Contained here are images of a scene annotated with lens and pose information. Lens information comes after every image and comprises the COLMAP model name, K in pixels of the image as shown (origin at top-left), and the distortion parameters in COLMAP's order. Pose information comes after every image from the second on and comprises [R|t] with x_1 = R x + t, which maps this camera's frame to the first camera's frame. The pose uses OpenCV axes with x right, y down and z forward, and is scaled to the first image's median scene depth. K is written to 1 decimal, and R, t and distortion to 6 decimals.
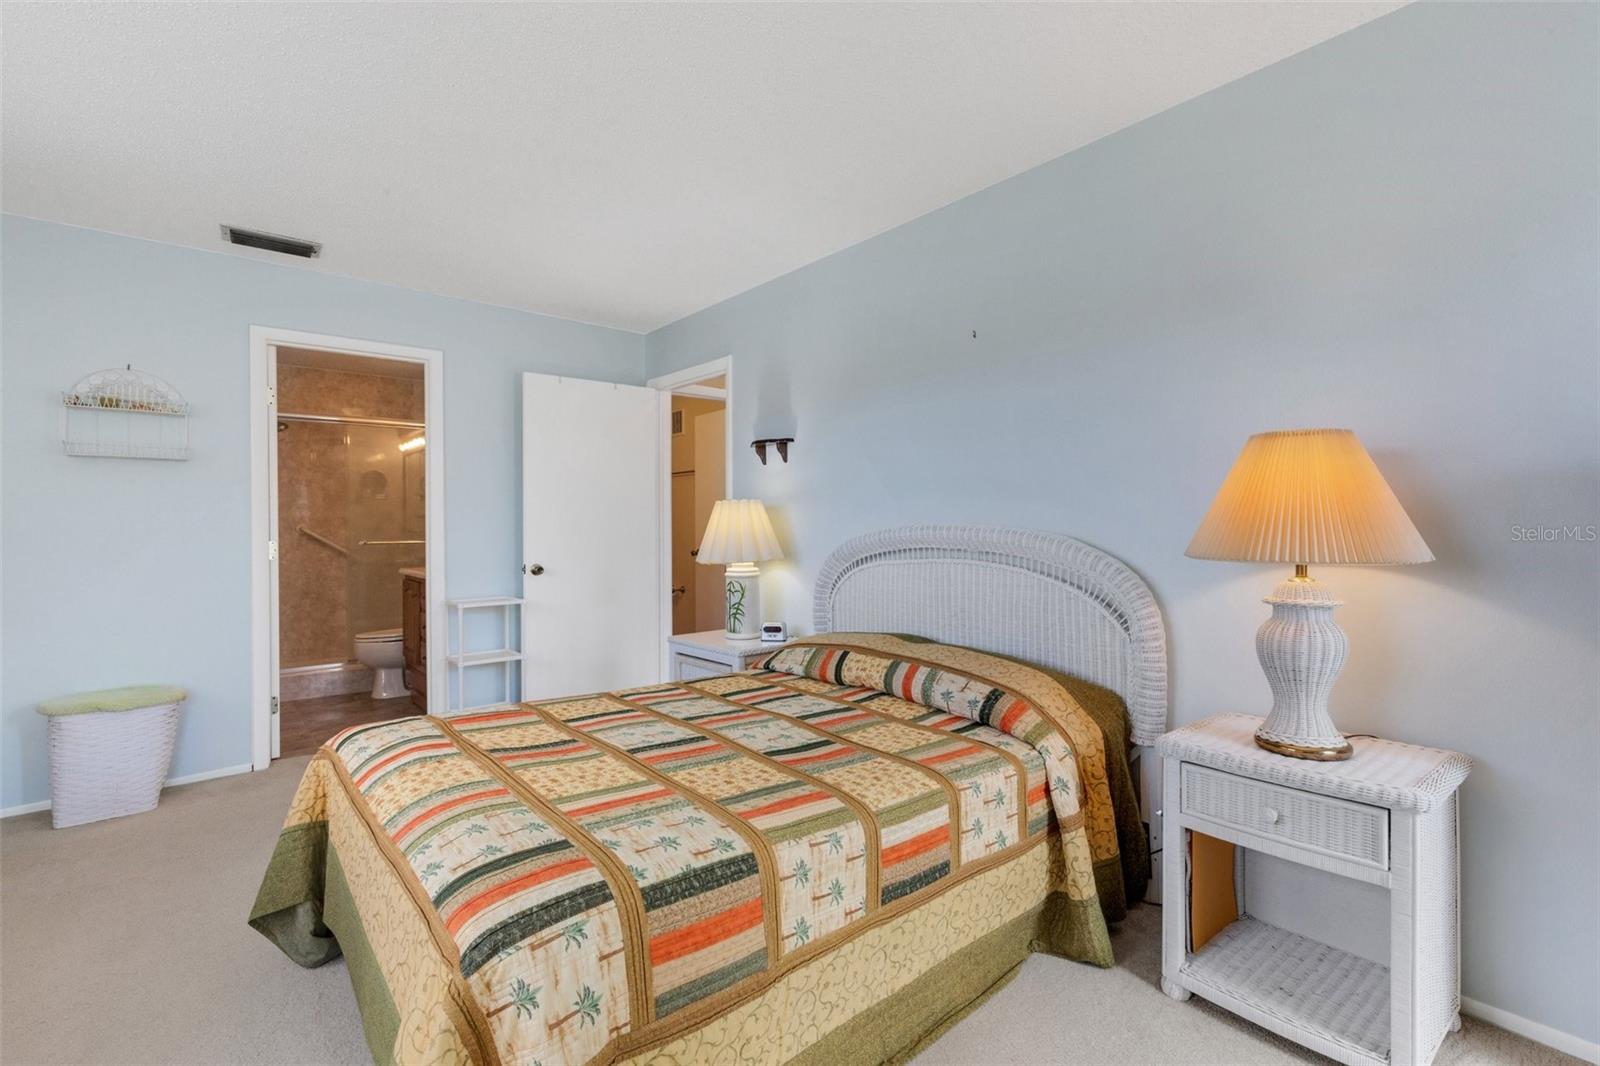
lens RADIAL K [[724.7, 0, 801.1], [0, 724.7, 534.2], [0, 0, 1]] dist [0.008306, -0.000932]
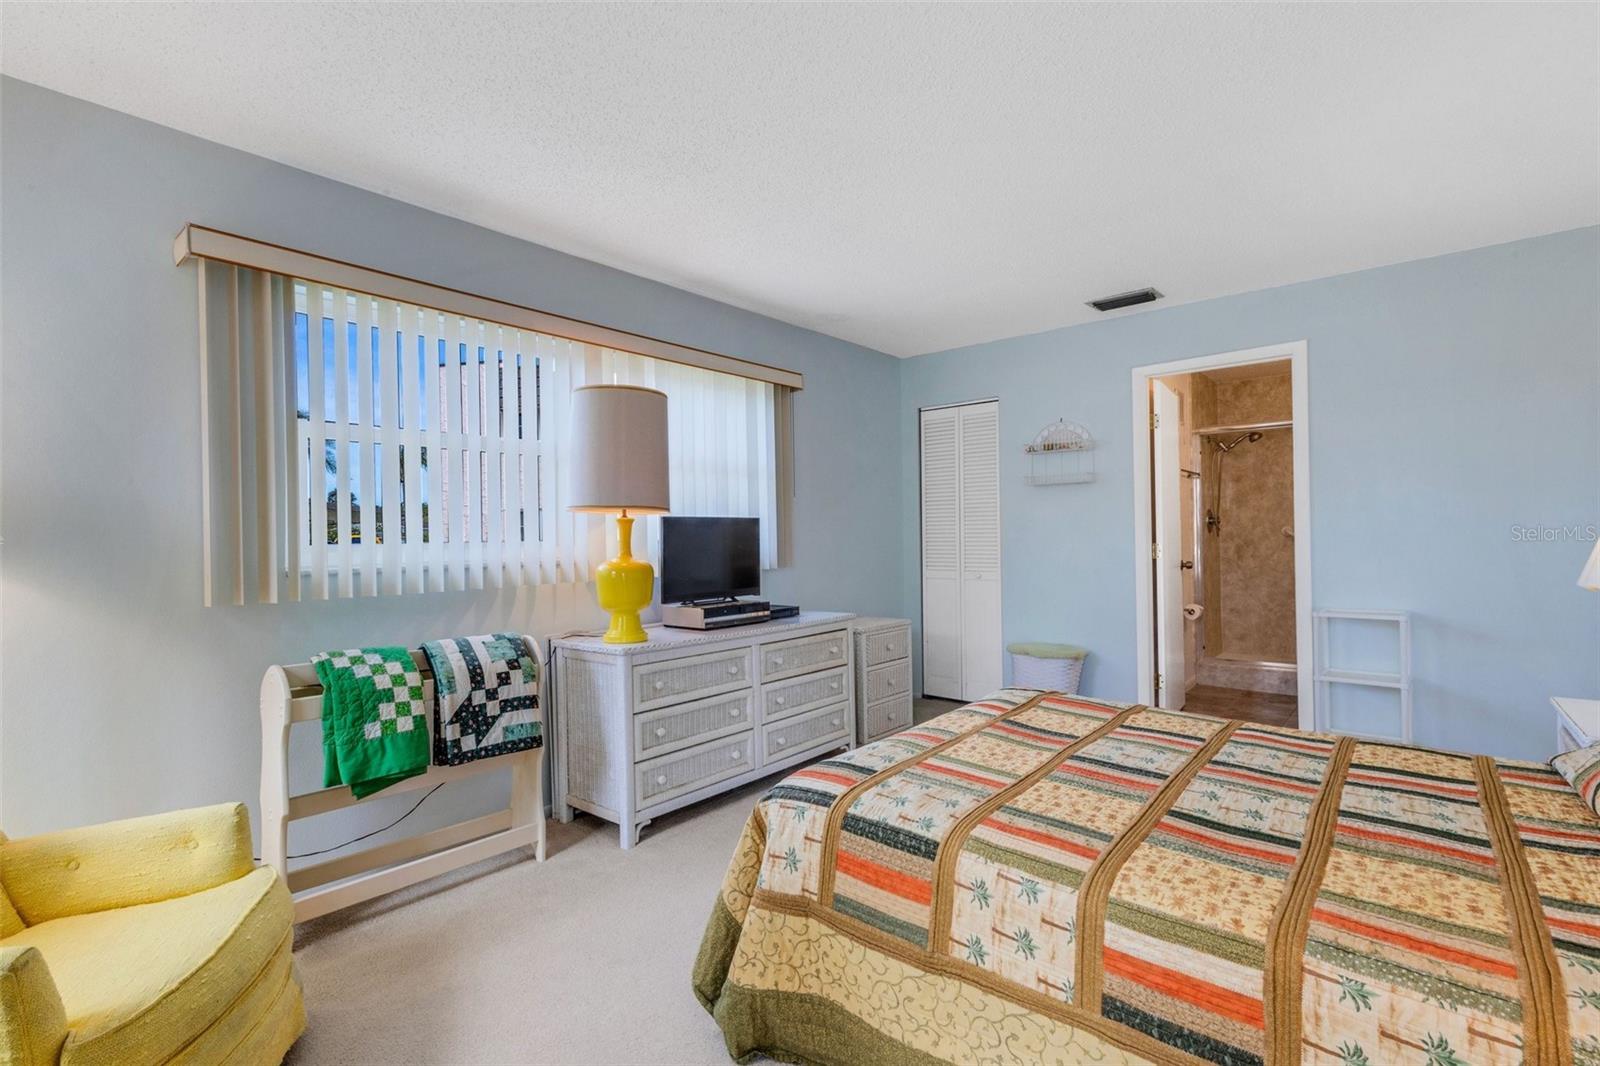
lens RADIAL K [[724.7, 0, 802.6], [0, 724.7, 533.1], [0, 0, 1]] dist [0.008306, -0.000932]
pose [[0.183278, -0.000771, -0.983061, 0.742755], [0.001447, 0.999999, -0.000514, -0.014967], [0.983060, -0.001328, 0.183279, 0.472230]]
